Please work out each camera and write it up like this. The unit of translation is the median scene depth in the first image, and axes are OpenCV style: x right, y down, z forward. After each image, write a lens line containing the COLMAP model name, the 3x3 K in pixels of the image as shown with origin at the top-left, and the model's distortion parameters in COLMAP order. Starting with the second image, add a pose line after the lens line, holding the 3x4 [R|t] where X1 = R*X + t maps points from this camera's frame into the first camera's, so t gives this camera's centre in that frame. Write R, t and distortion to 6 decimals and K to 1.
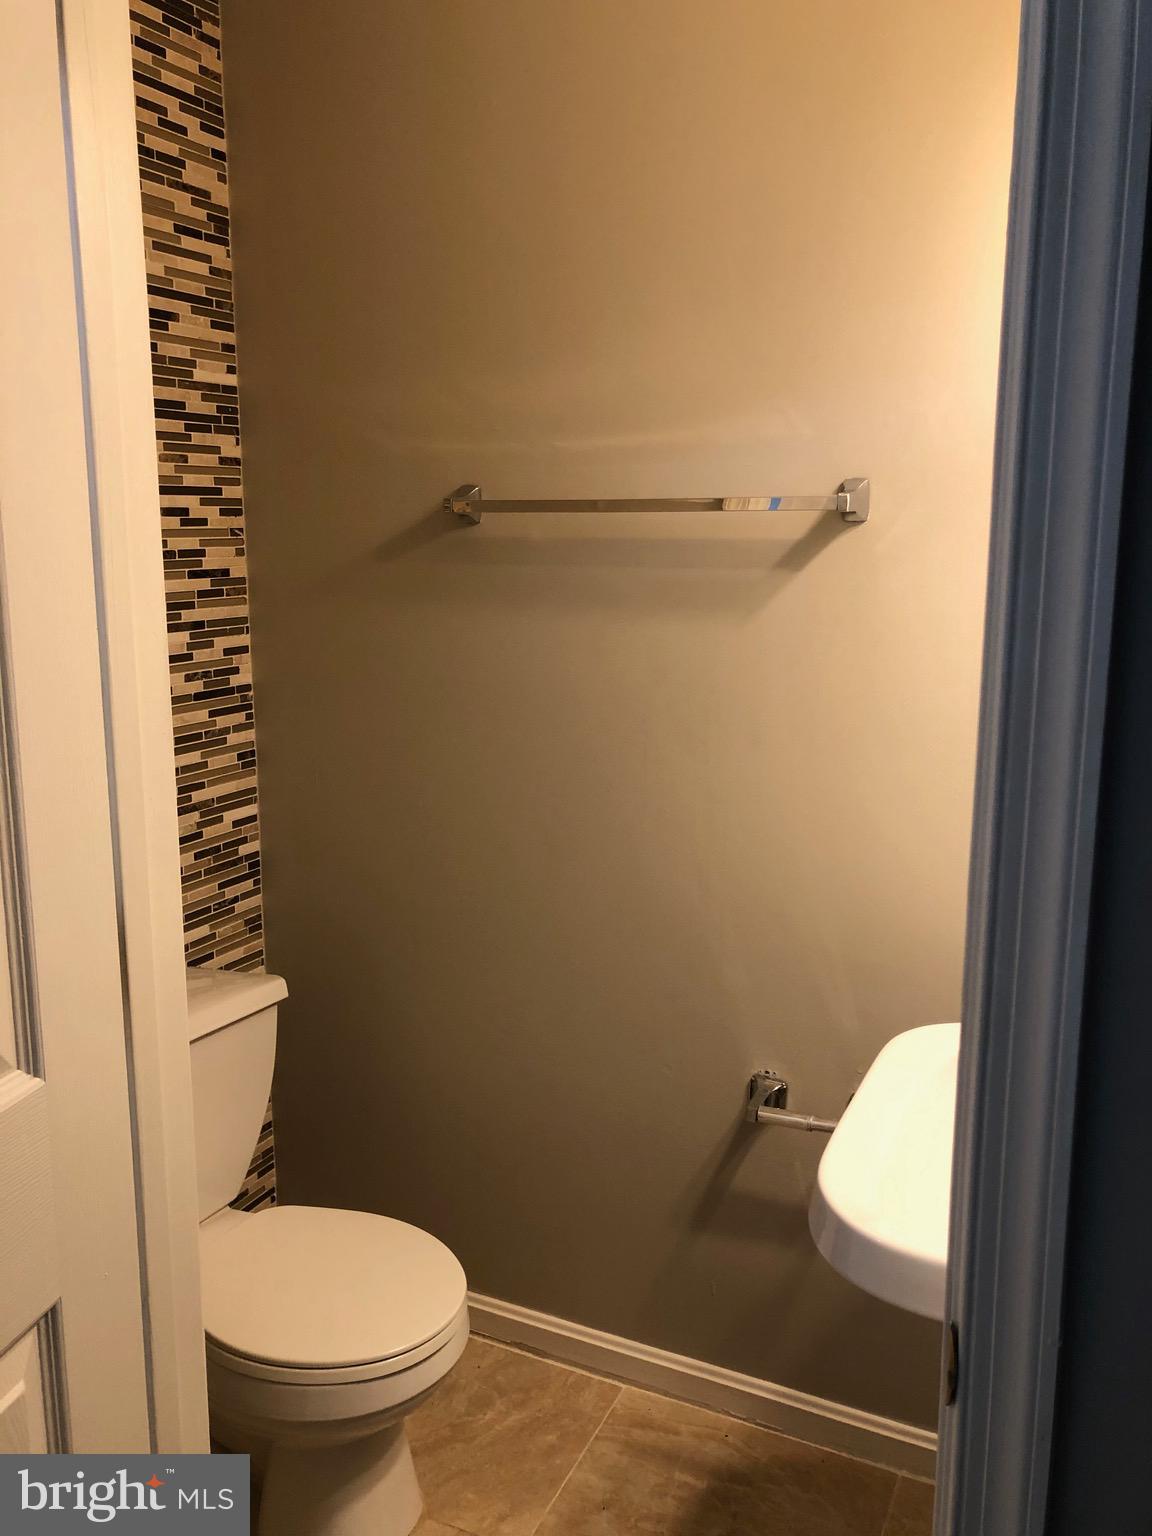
lens RADIAL K [[1270.1, 0, 576.3], [0, 1270.1, 770.1], [0, 0, 1]] dist [0.048748, -0.062328]
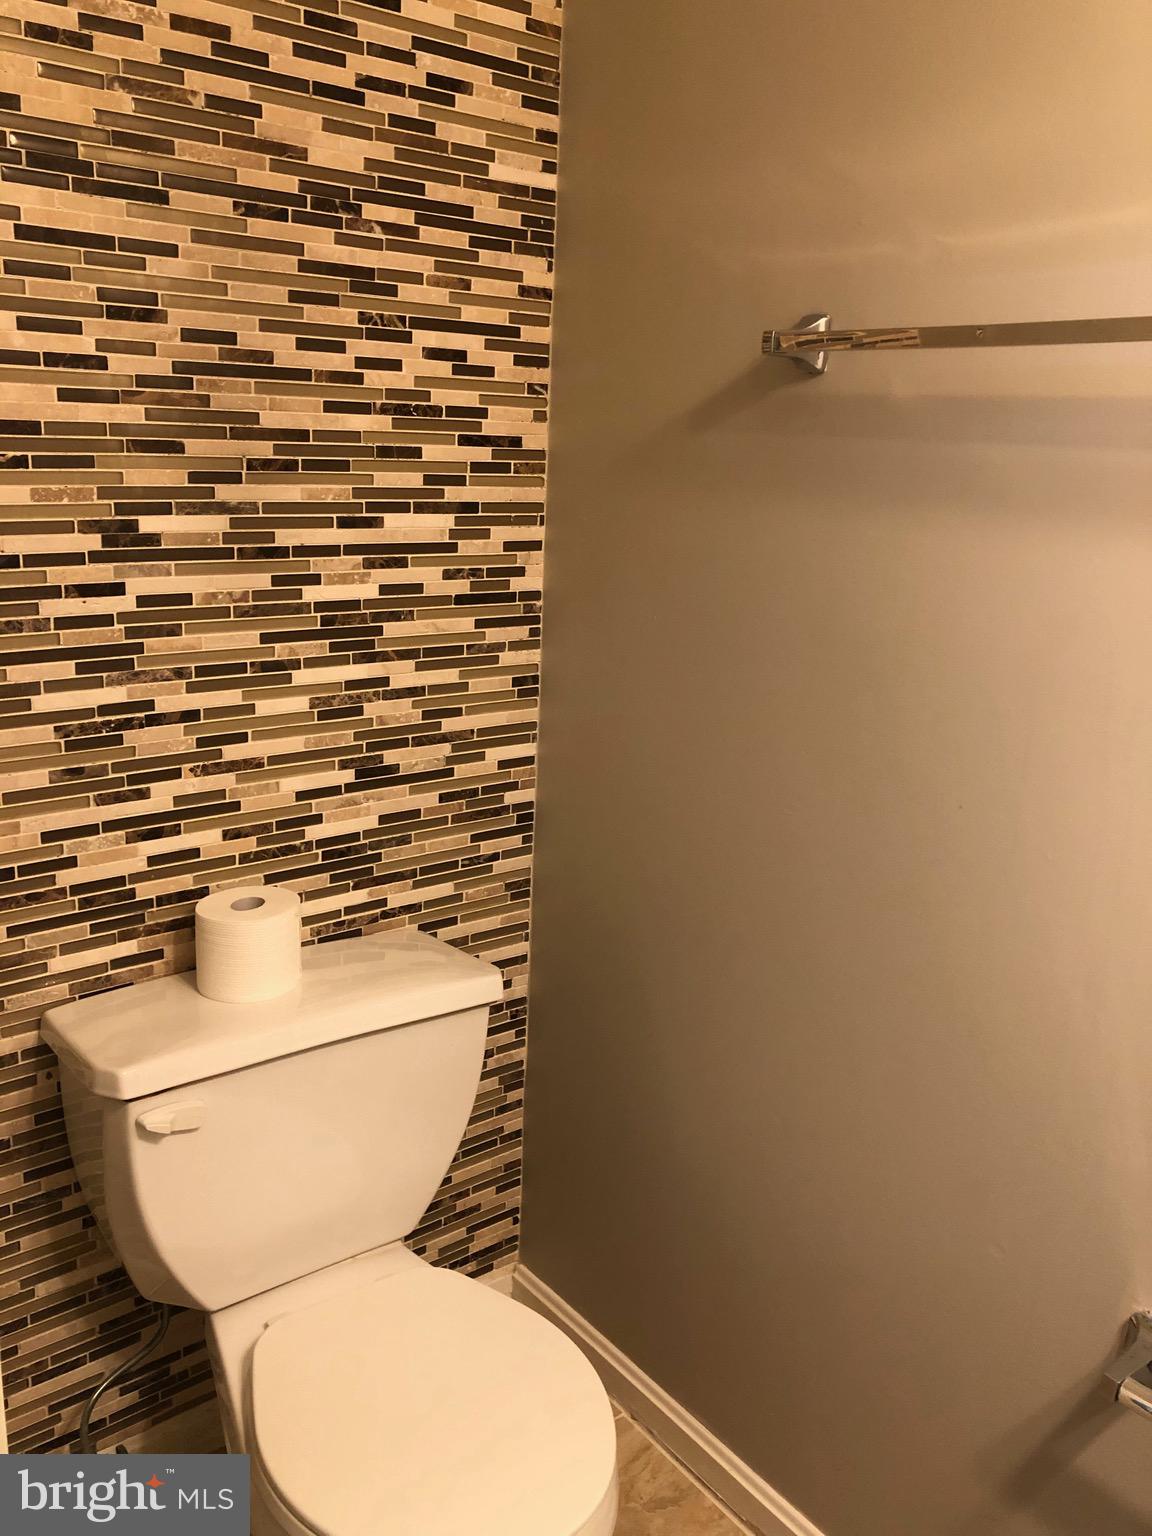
lens RADIAL K [[1270.1, 0, 541.8], [0, 1270.1, 769.0], [0, 0, 1]] dist [0.048748, -0.062328]
pose [[0.894917, 0.149214, -0.420546, 0.093709], [-0.125718, 0.988569, 0.083229, -0.025541], [0.428158, -0.021612, 0.903445, 0.307915]]
